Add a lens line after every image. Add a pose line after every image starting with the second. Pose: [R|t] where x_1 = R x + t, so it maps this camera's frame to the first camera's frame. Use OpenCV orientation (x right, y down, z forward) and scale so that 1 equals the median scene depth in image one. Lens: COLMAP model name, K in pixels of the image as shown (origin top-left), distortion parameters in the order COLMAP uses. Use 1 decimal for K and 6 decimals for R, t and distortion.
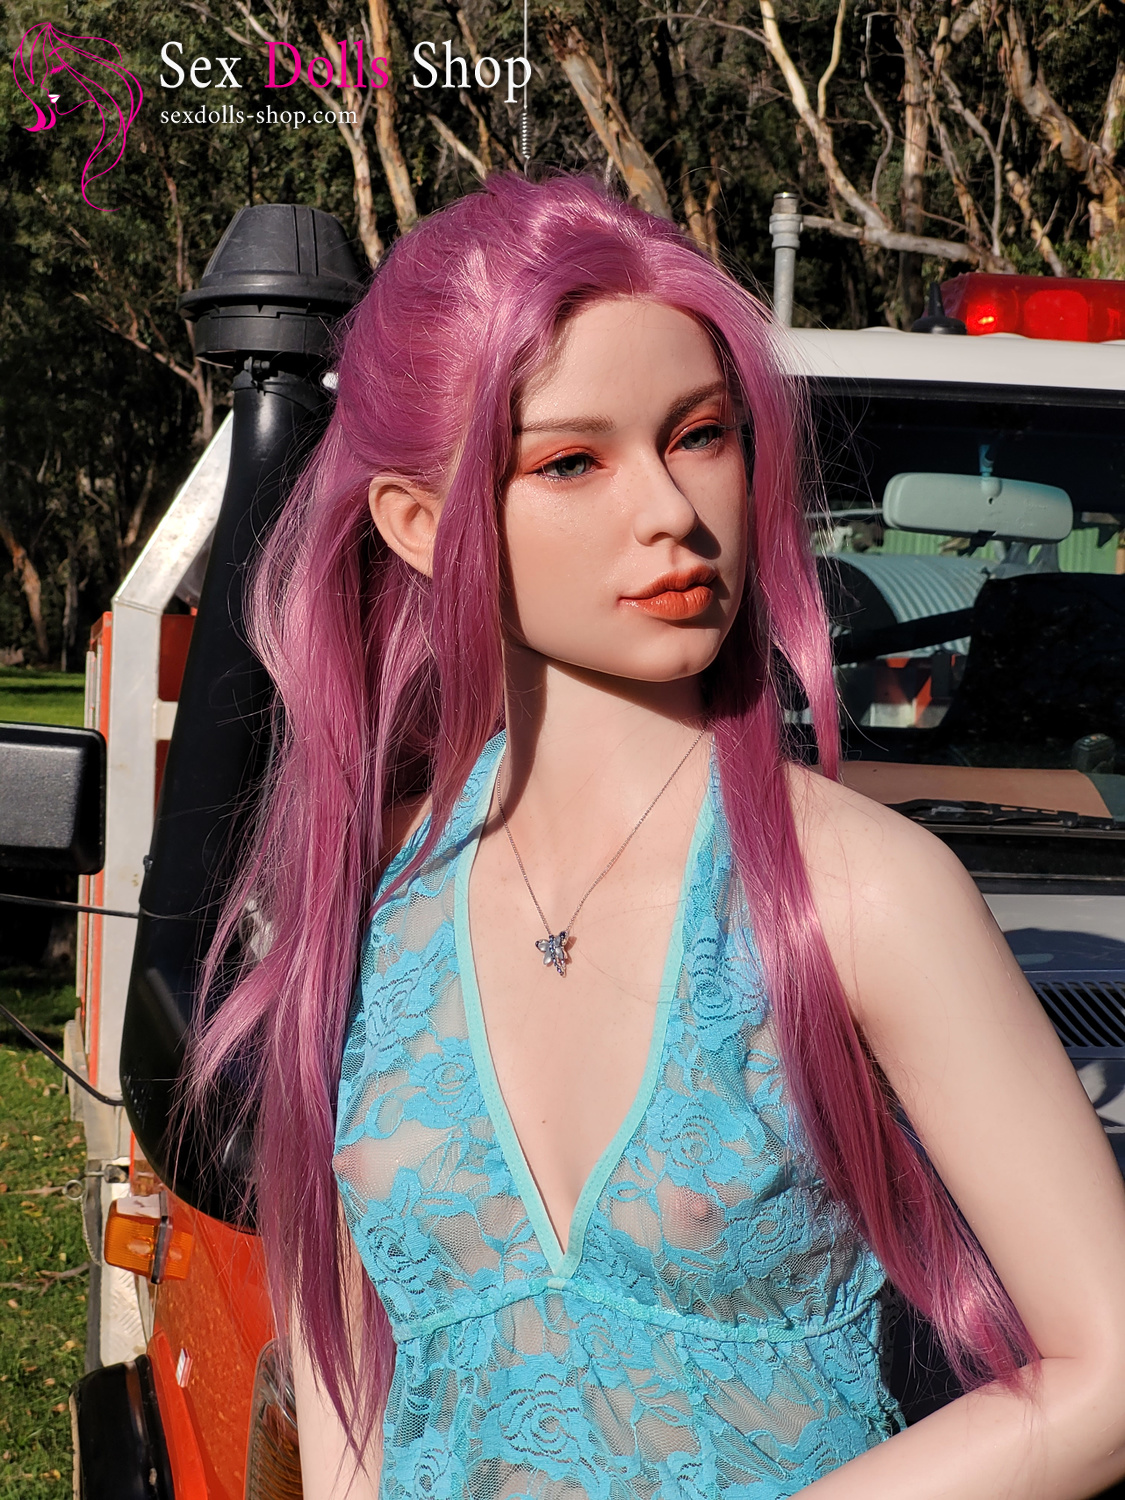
lens RADIAL K [[3308.2, 0, 522.1], [0, 3308.2, 747.9], [0, 0, 1]] dist [-0.026346, 0.421396]
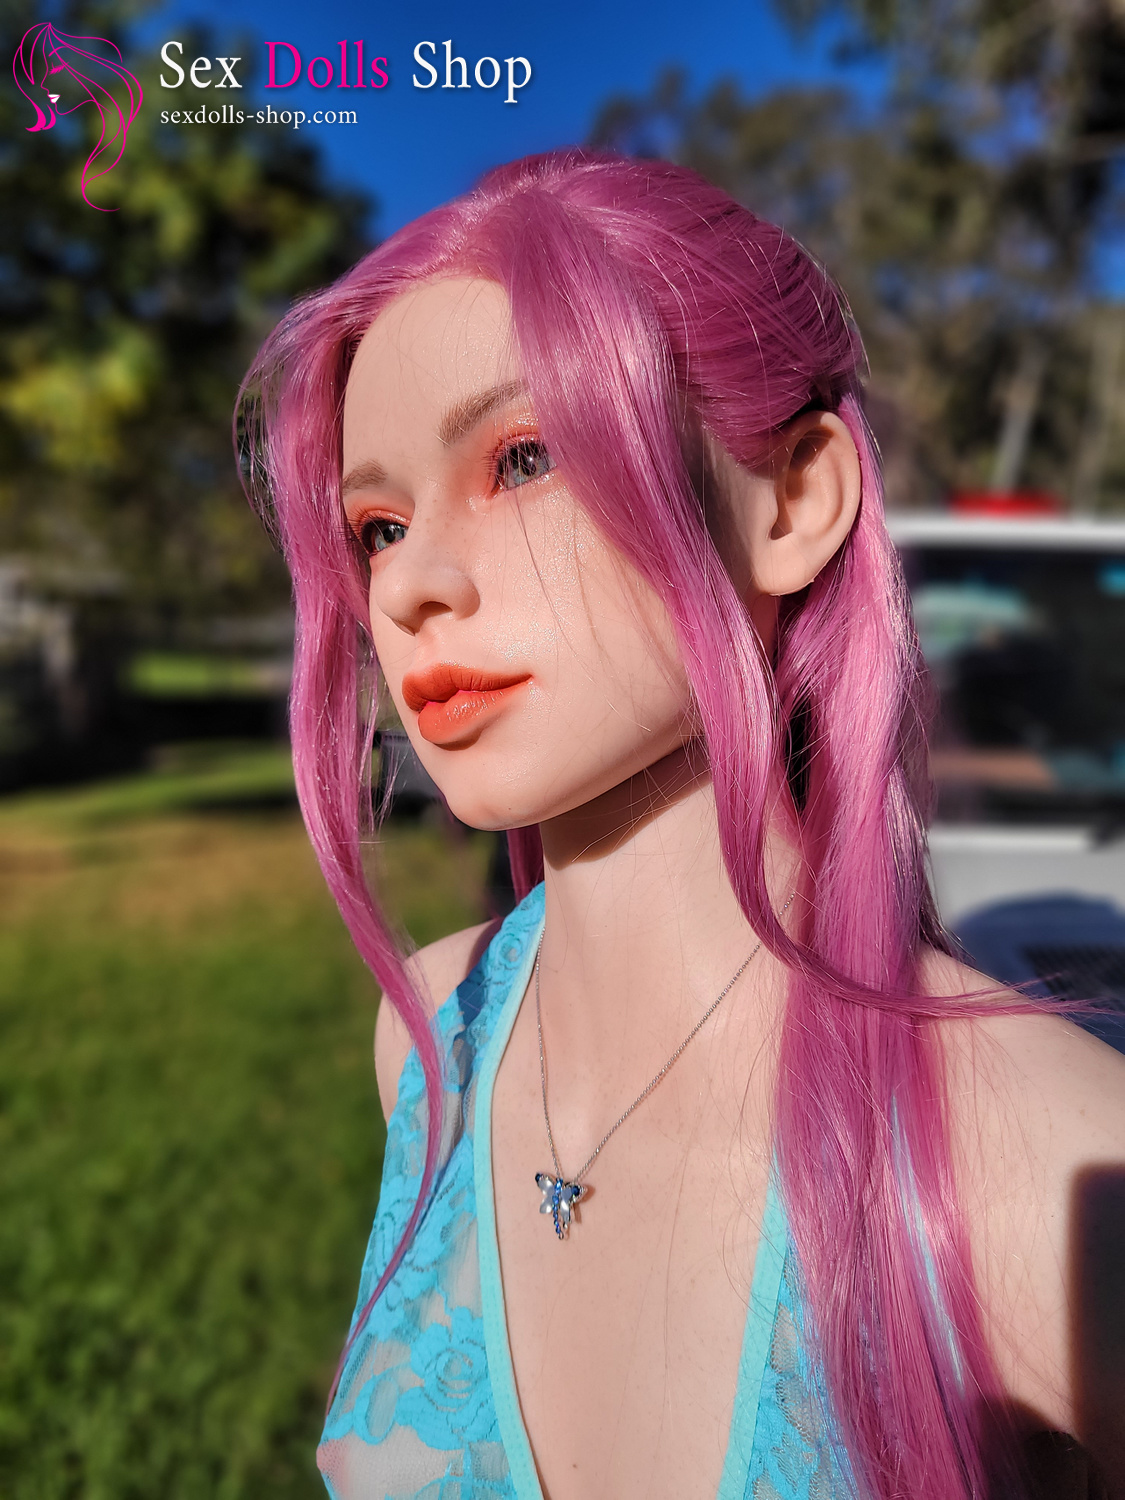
lens RADIAL K [[1124.1, 0, 582.2], [0, 1124.1, 771.8], [0, 0, 1]] dist [0.038324, -0.034205]
pose [[0.989883, 0.004743, -0.141808, 0.042160], [0.003566, 0.998294, 0.058286, -0.050350], [0.141842, -0.058202, 0.988177, 0.777582]]
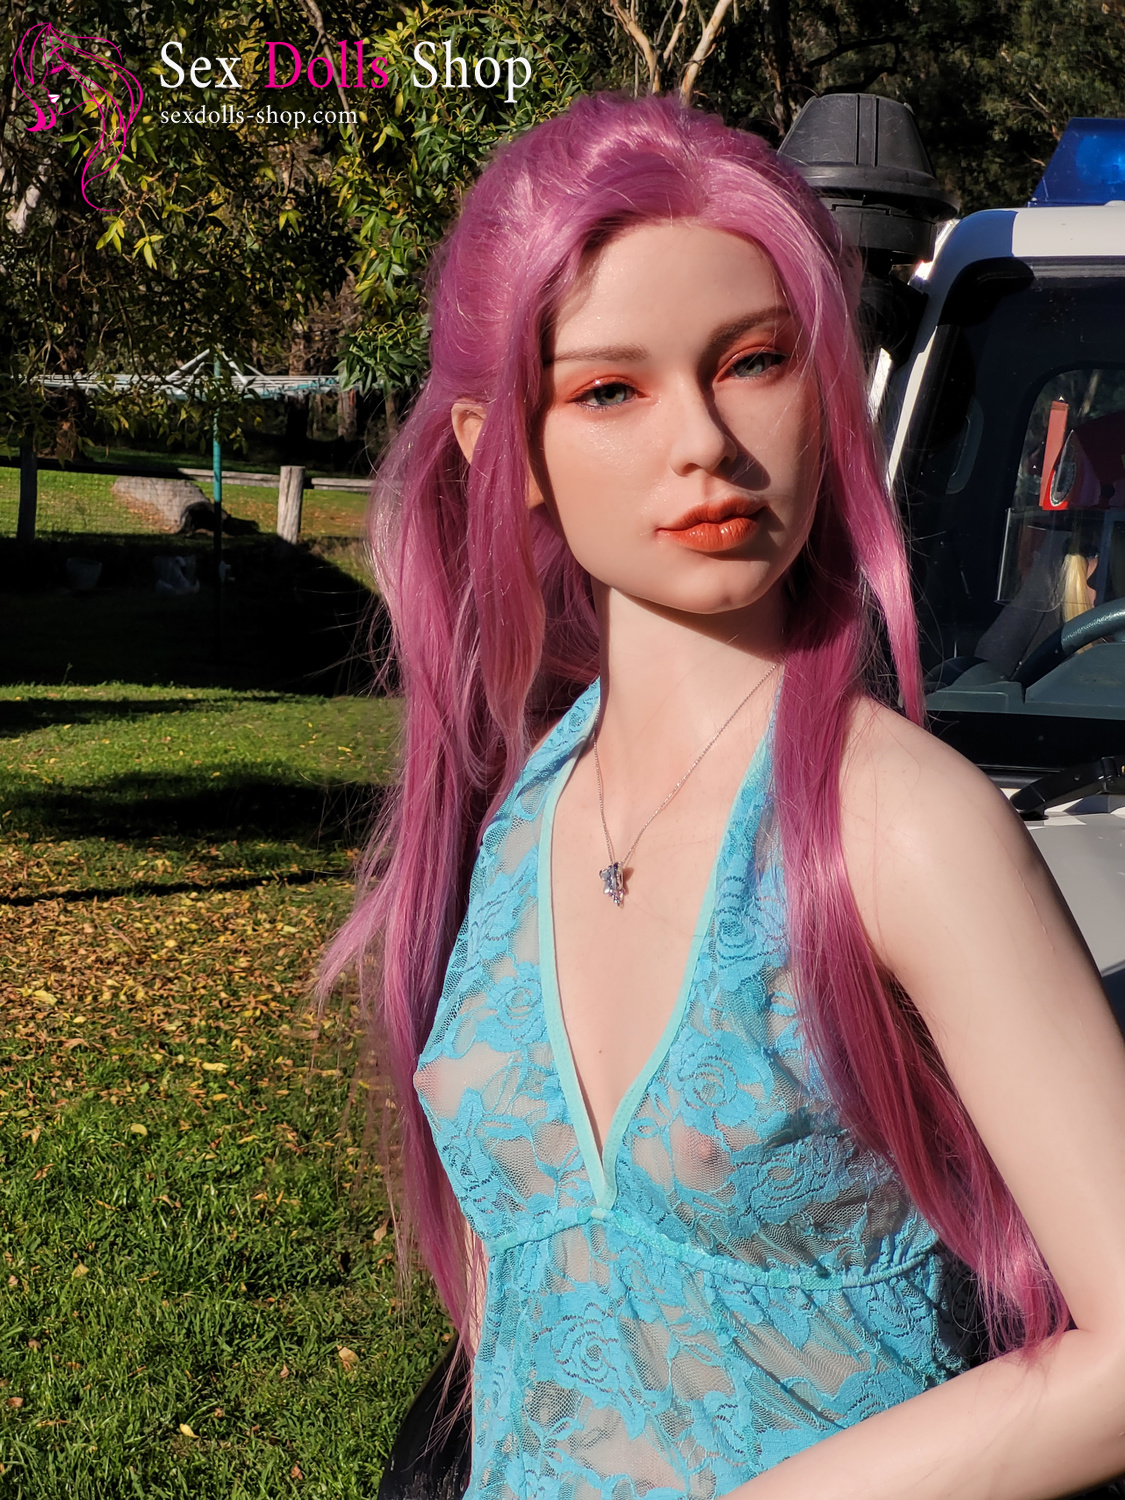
lens RADIAL K [[3330.0, 0, 562.5], [0, 3330.0, 750.0], [0, 0, 1]] dist [0.026408, -0.436965]
pose [[0.956422, 0.033235, -0.290091, 0.287909], [-0.021452, 0.998814, 0.043703, -0.021908], [0.291199, -0.035576, 0.956001, 0.039258]]
